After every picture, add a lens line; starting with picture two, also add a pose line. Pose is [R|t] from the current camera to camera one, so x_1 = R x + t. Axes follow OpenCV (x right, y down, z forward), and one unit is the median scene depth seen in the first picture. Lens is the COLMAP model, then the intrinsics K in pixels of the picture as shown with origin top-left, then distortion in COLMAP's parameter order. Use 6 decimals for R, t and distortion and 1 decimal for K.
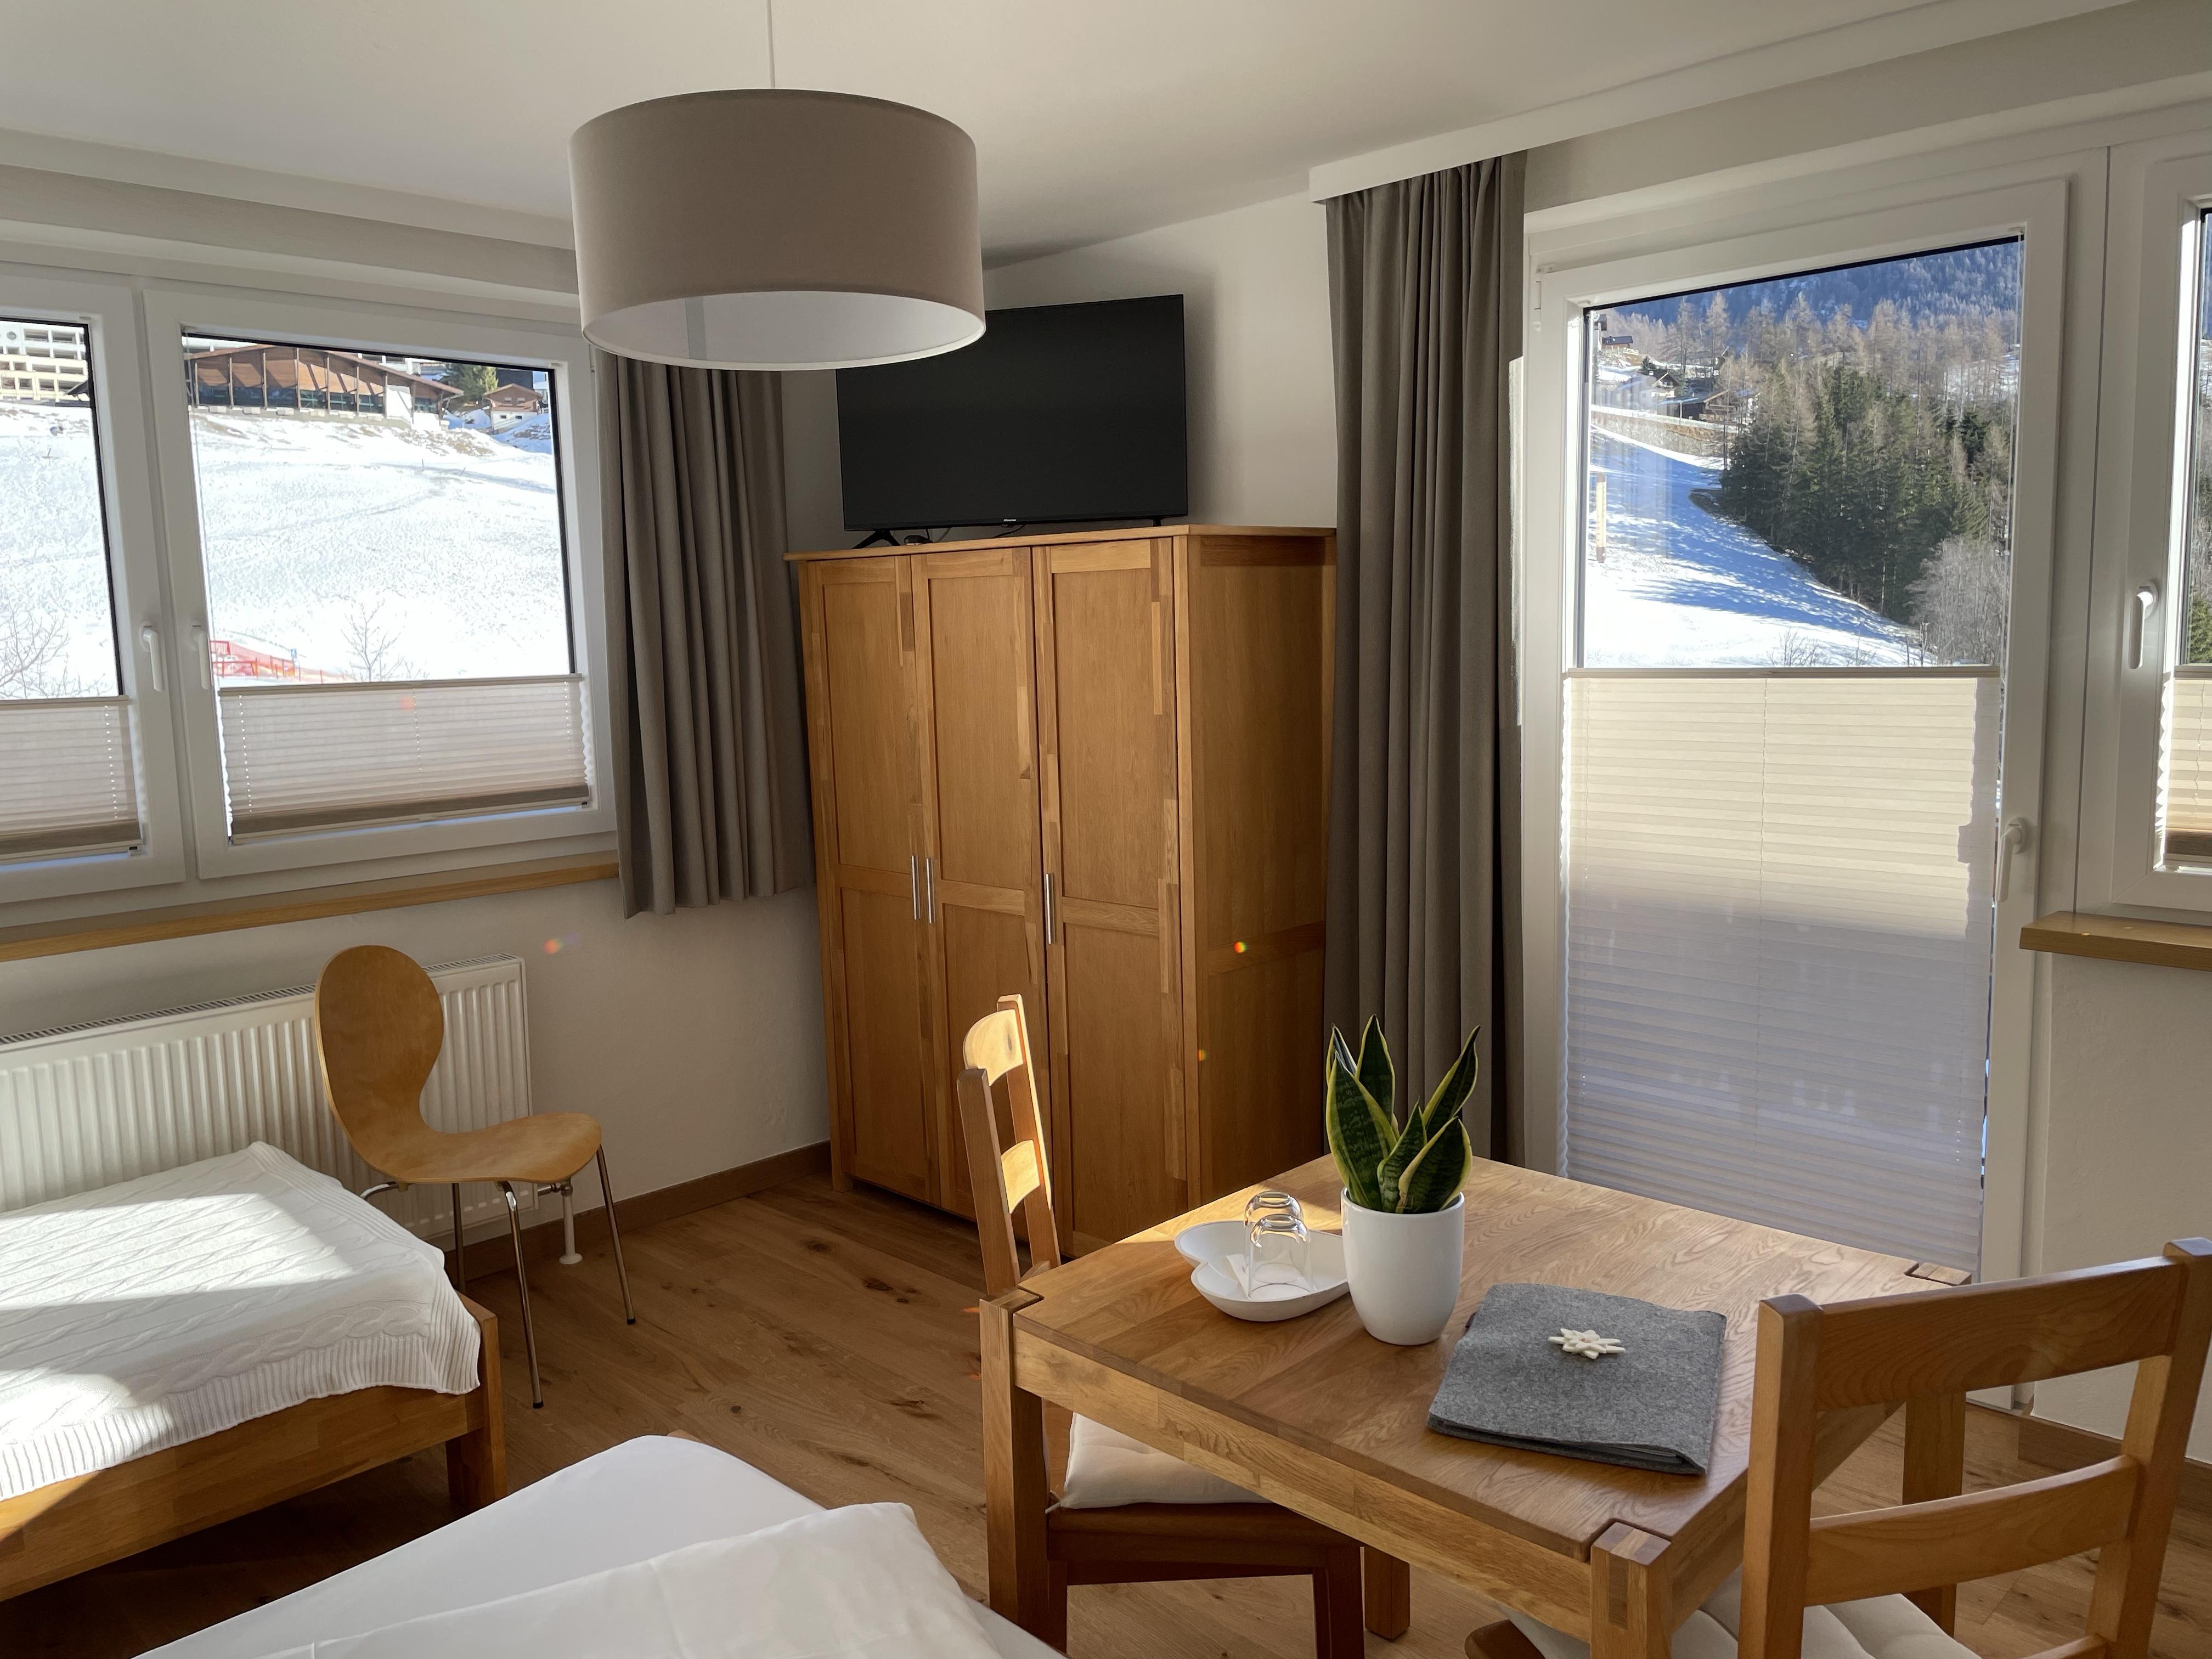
lens RADIAL K [[1679.3, 0, 1108.8], [0, 1679.3, 822.5], [0, 0, 1]] dist [0.041530, -0.013124]
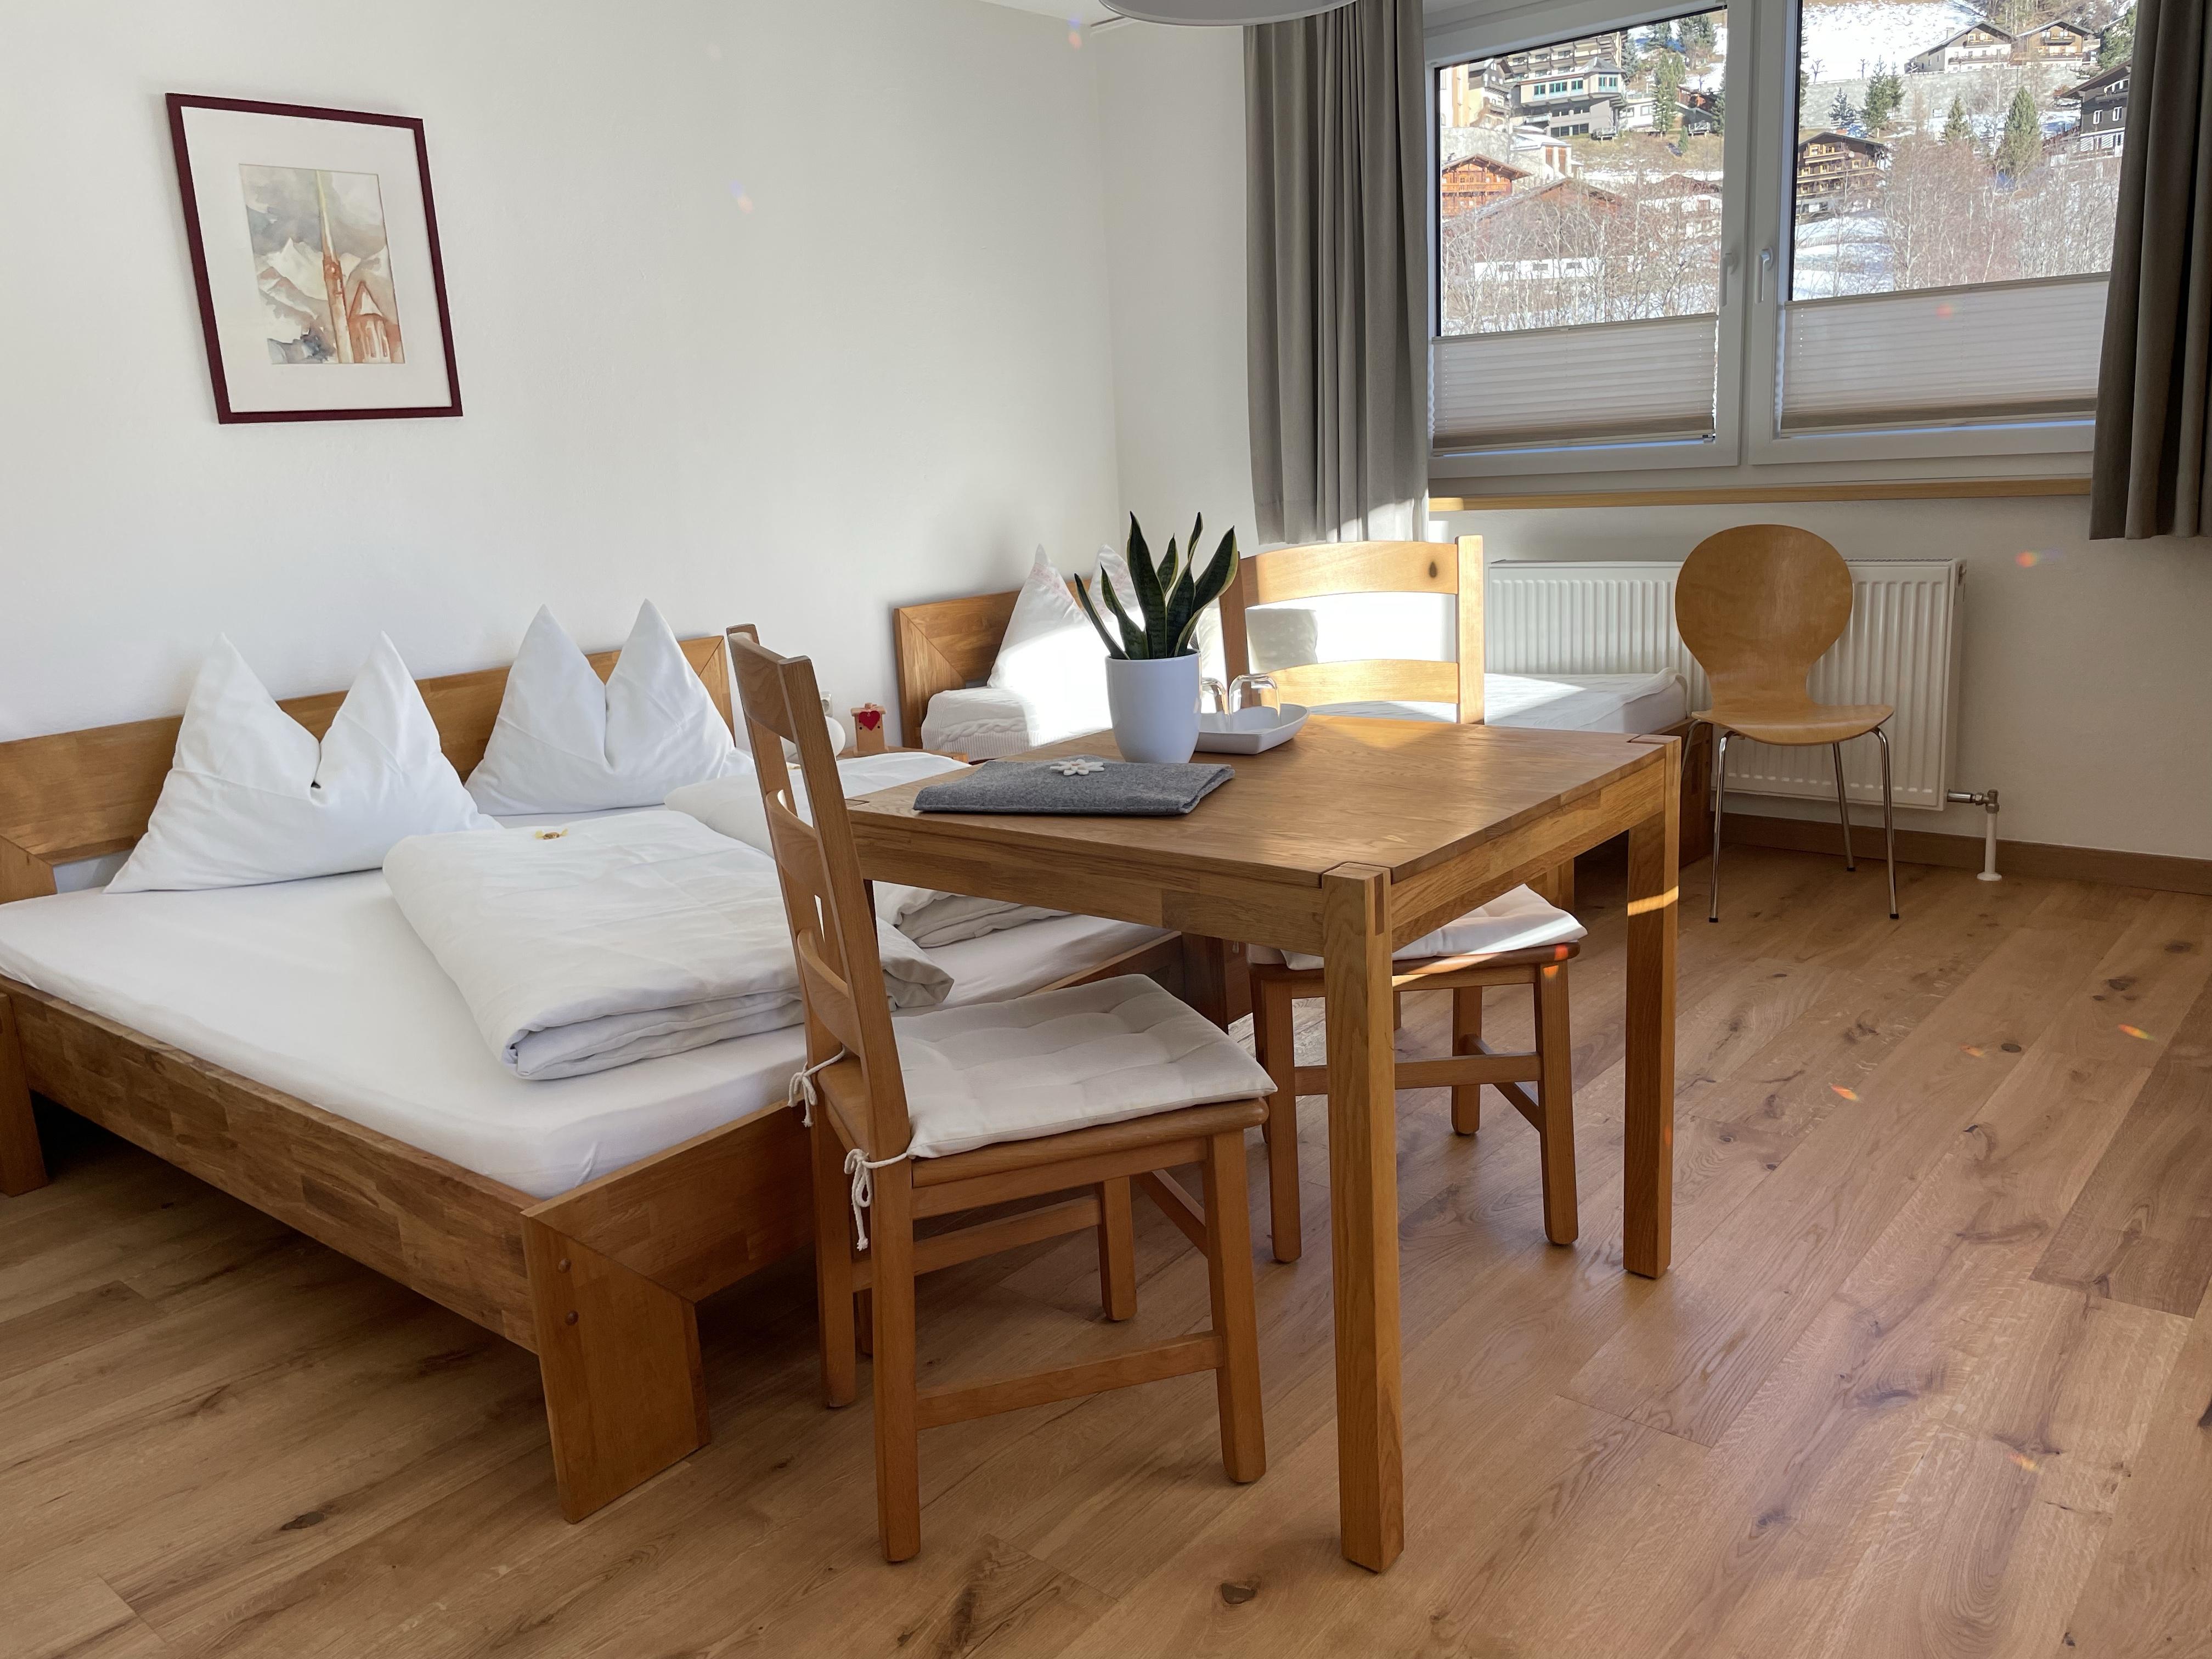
lens RADIAL K [[1679.3, 0, 1110.0], [0, 1679.3, 818.8], [0, 0, 1]] dist [0.041530, -0.013124]
pose [[0.070159, 0.235164, -0.969420, 0.650620], [-0.072397, 0.970453, 0.230175, 0.031980], [0.994905, 0.054035, 0.085111, 0.415490]]
